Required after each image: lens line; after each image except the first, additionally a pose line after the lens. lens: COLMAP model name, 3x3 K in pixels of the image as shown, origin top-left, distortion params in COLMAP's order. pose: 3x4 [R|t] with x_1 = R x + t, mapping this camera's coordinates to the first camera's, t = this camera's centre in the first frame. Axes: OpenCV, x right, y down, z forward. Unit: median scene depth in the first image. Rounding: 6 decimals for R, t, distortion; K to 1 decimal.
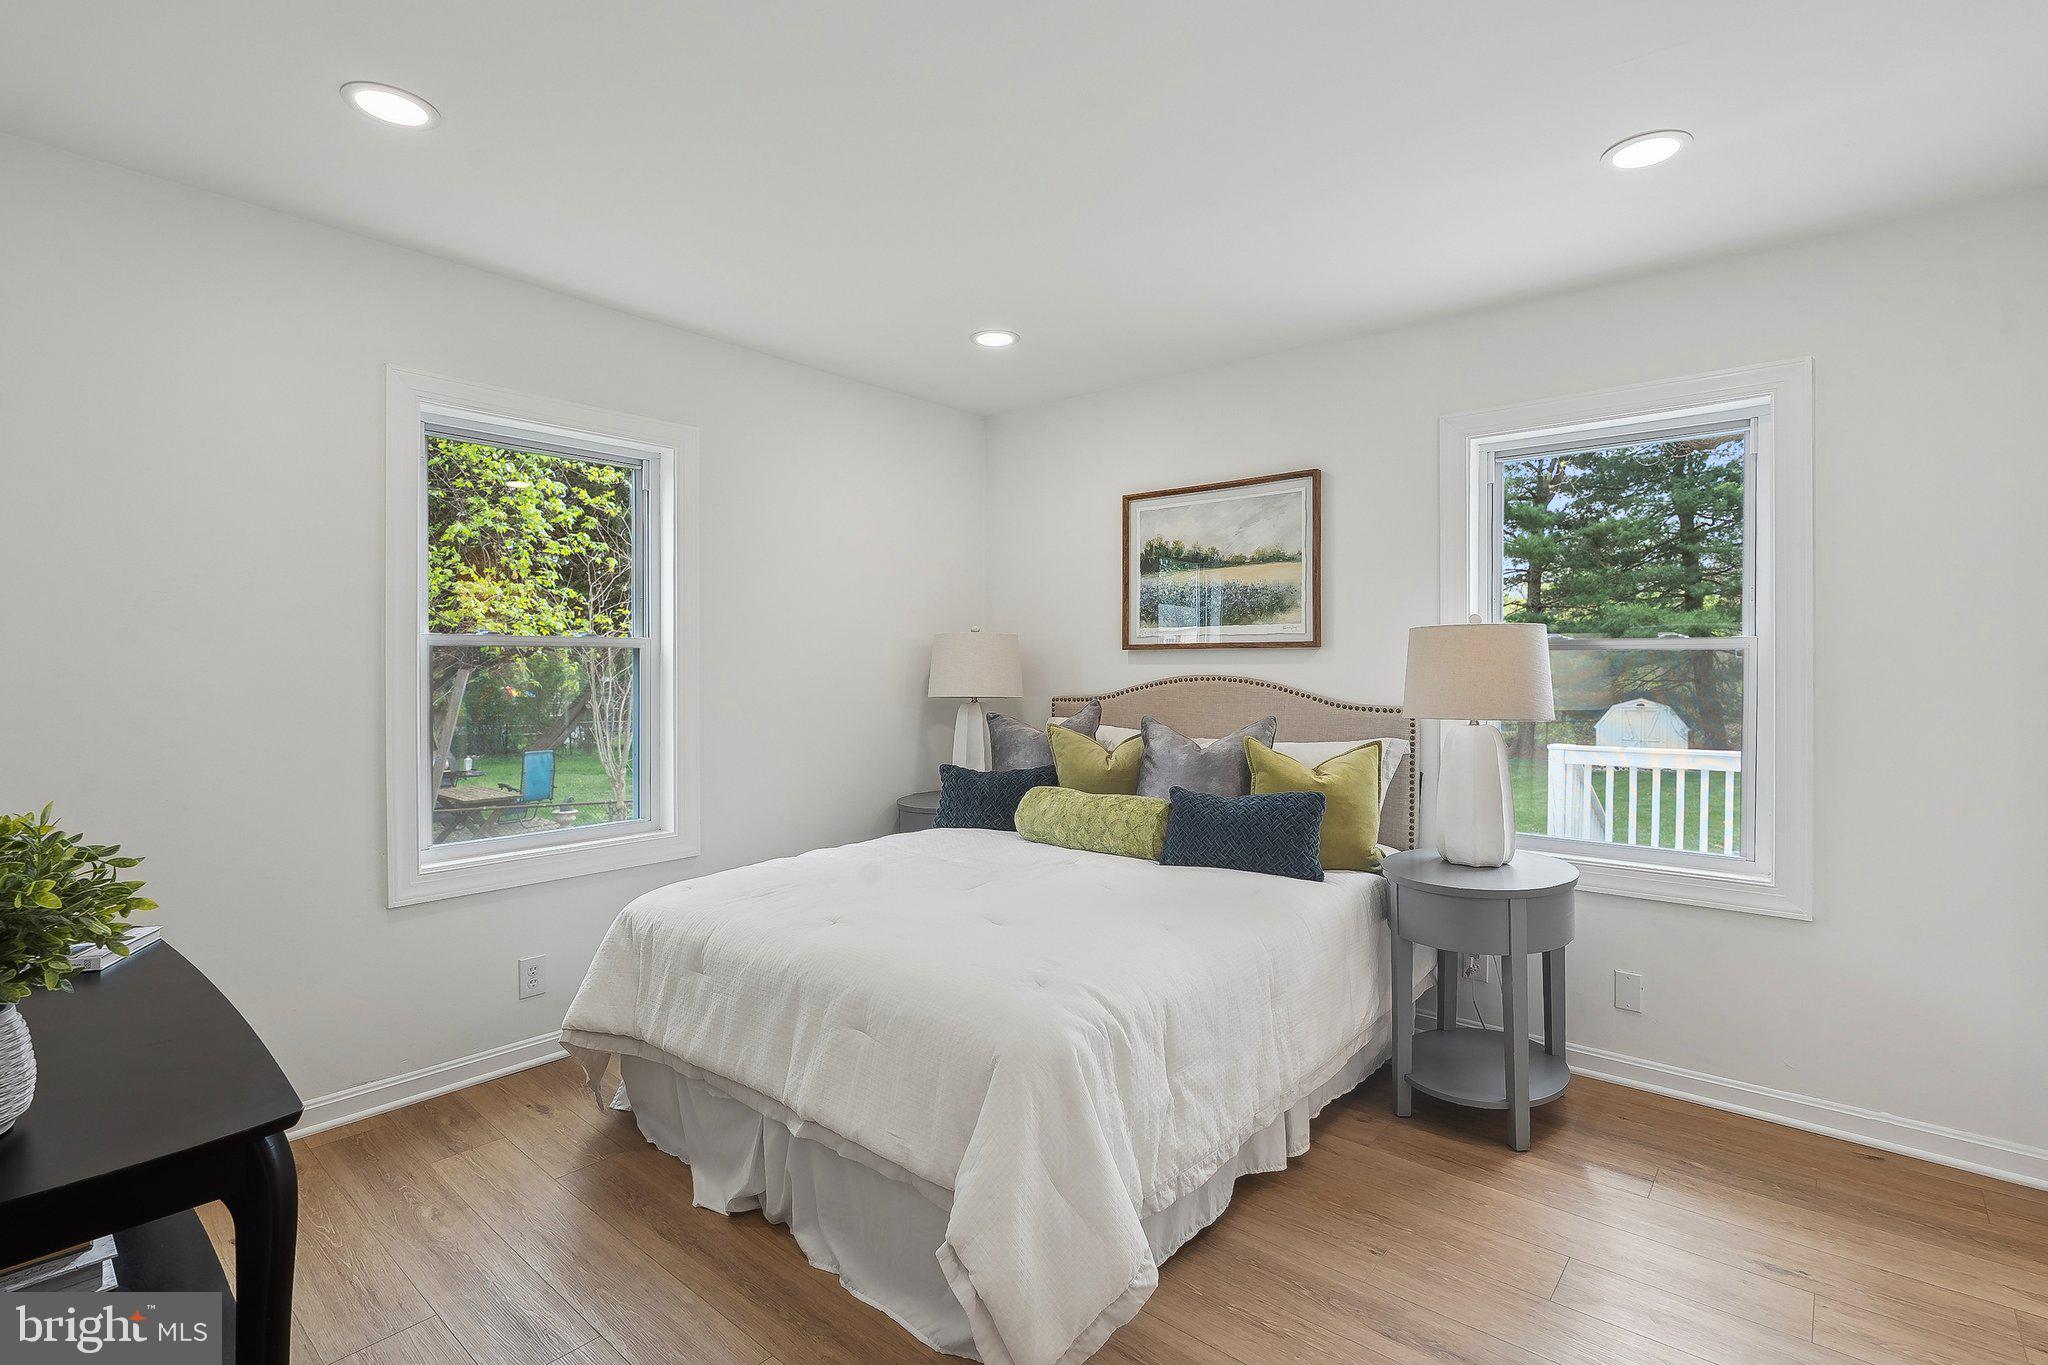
lens RADIAL K [[931.3, 0, 1019.9], [0, 931.3, 682.9], [0, 0, 1]] dist [-0.003935, -0.000605]
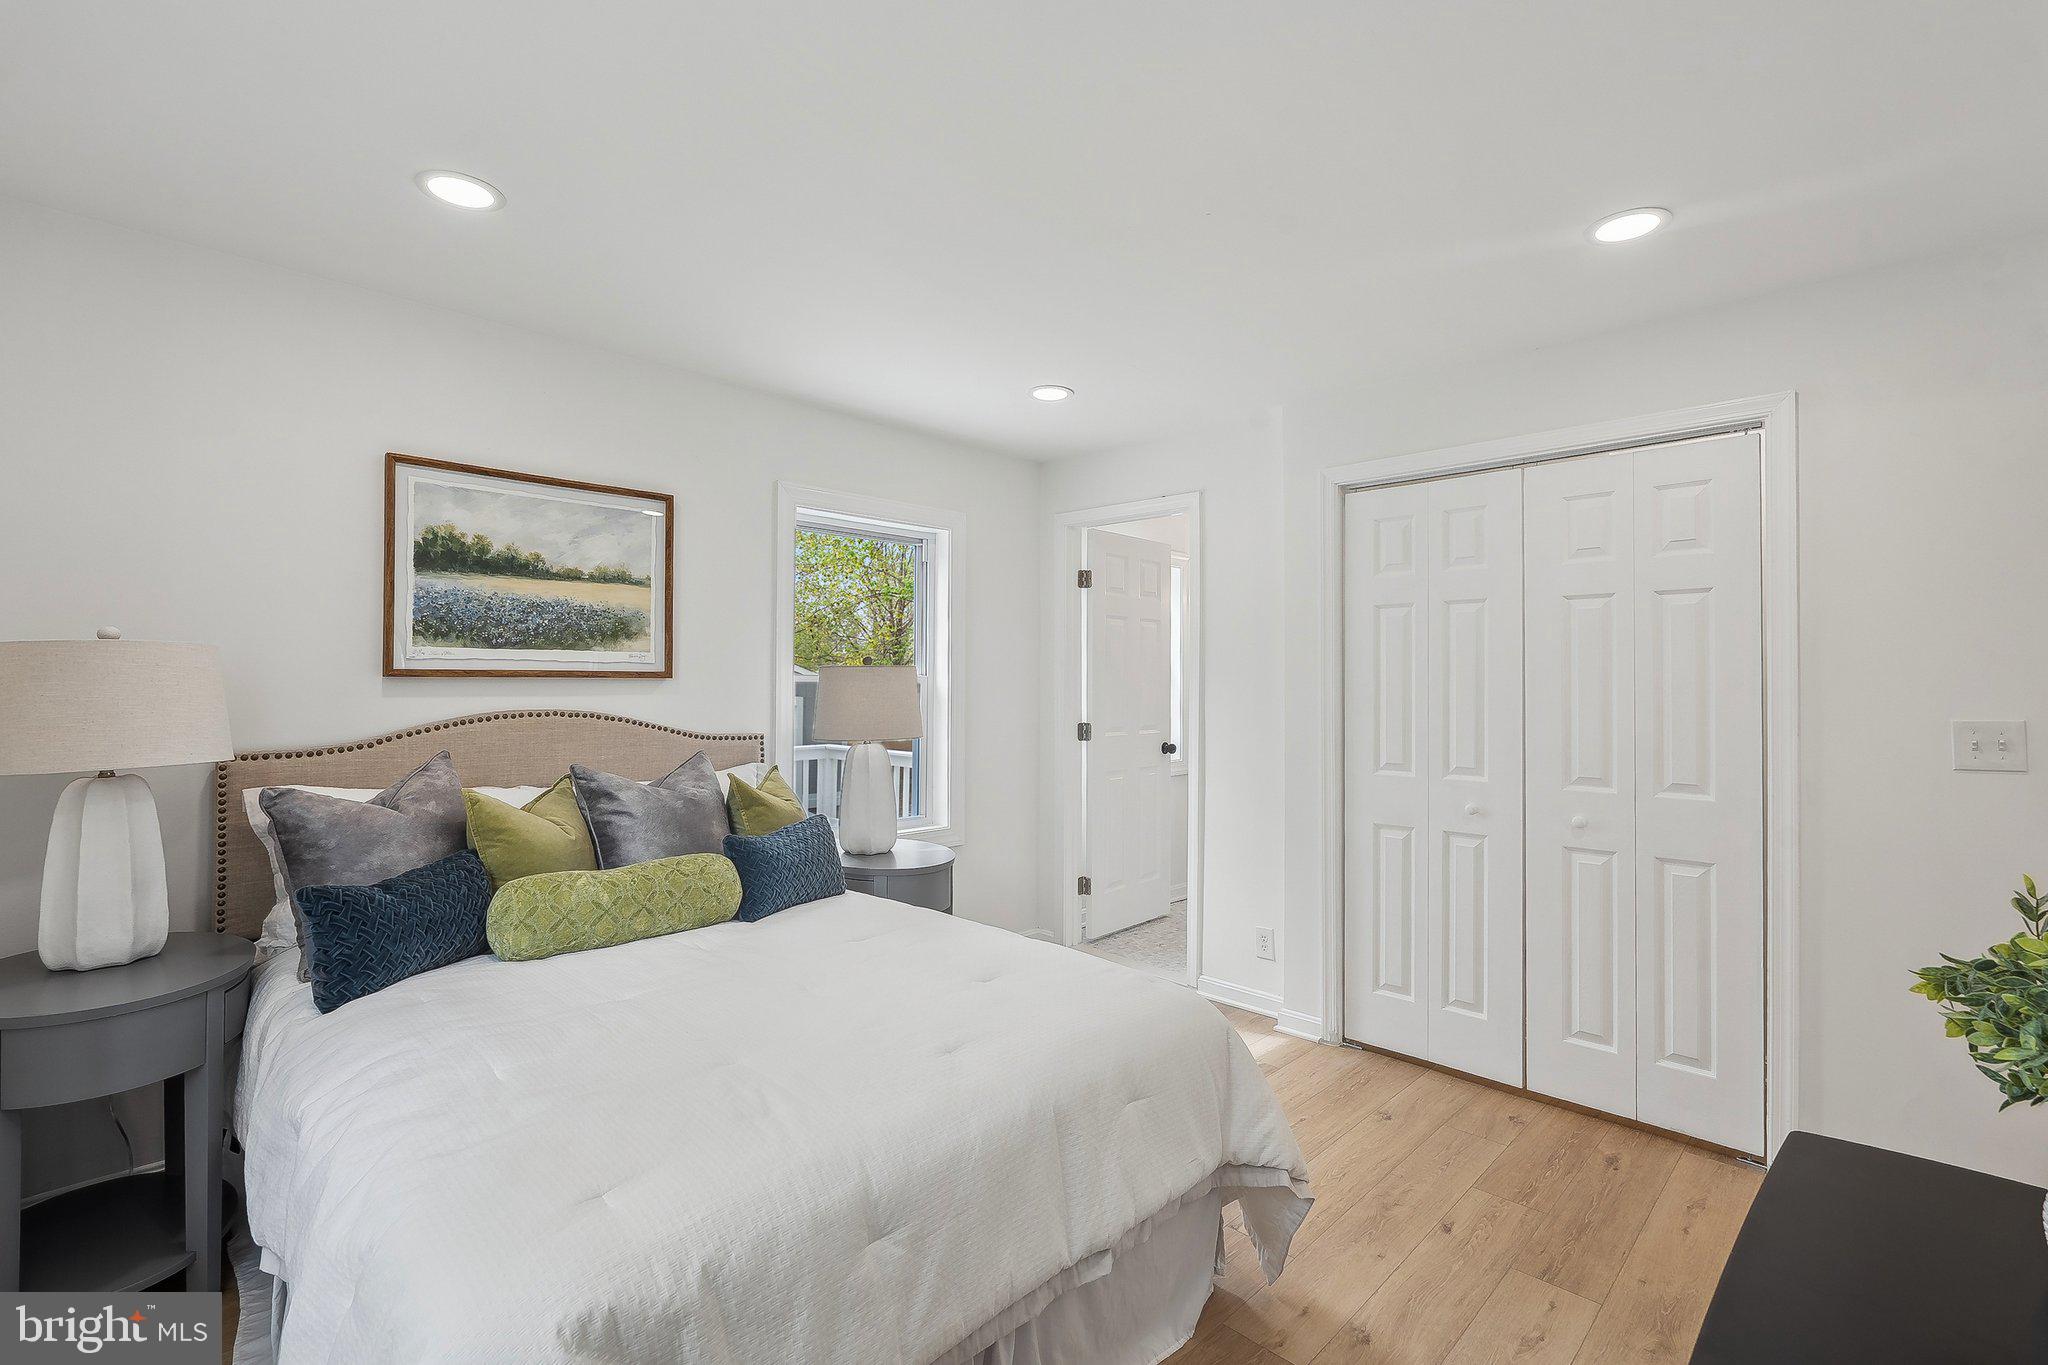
lens RADIAL K [[901.6, 0, 1034.6], [0, 901.6, 677.3], [0, 0, 1]] dist [-0.000306, -0.000339]
pose [[0.101825, 0.004489, 0.994792, -0.547111], [0.012807, 0.999901, -0.005823, -0.027142], [-0.994720, 0.013333, 0.101757, 0.496837]]
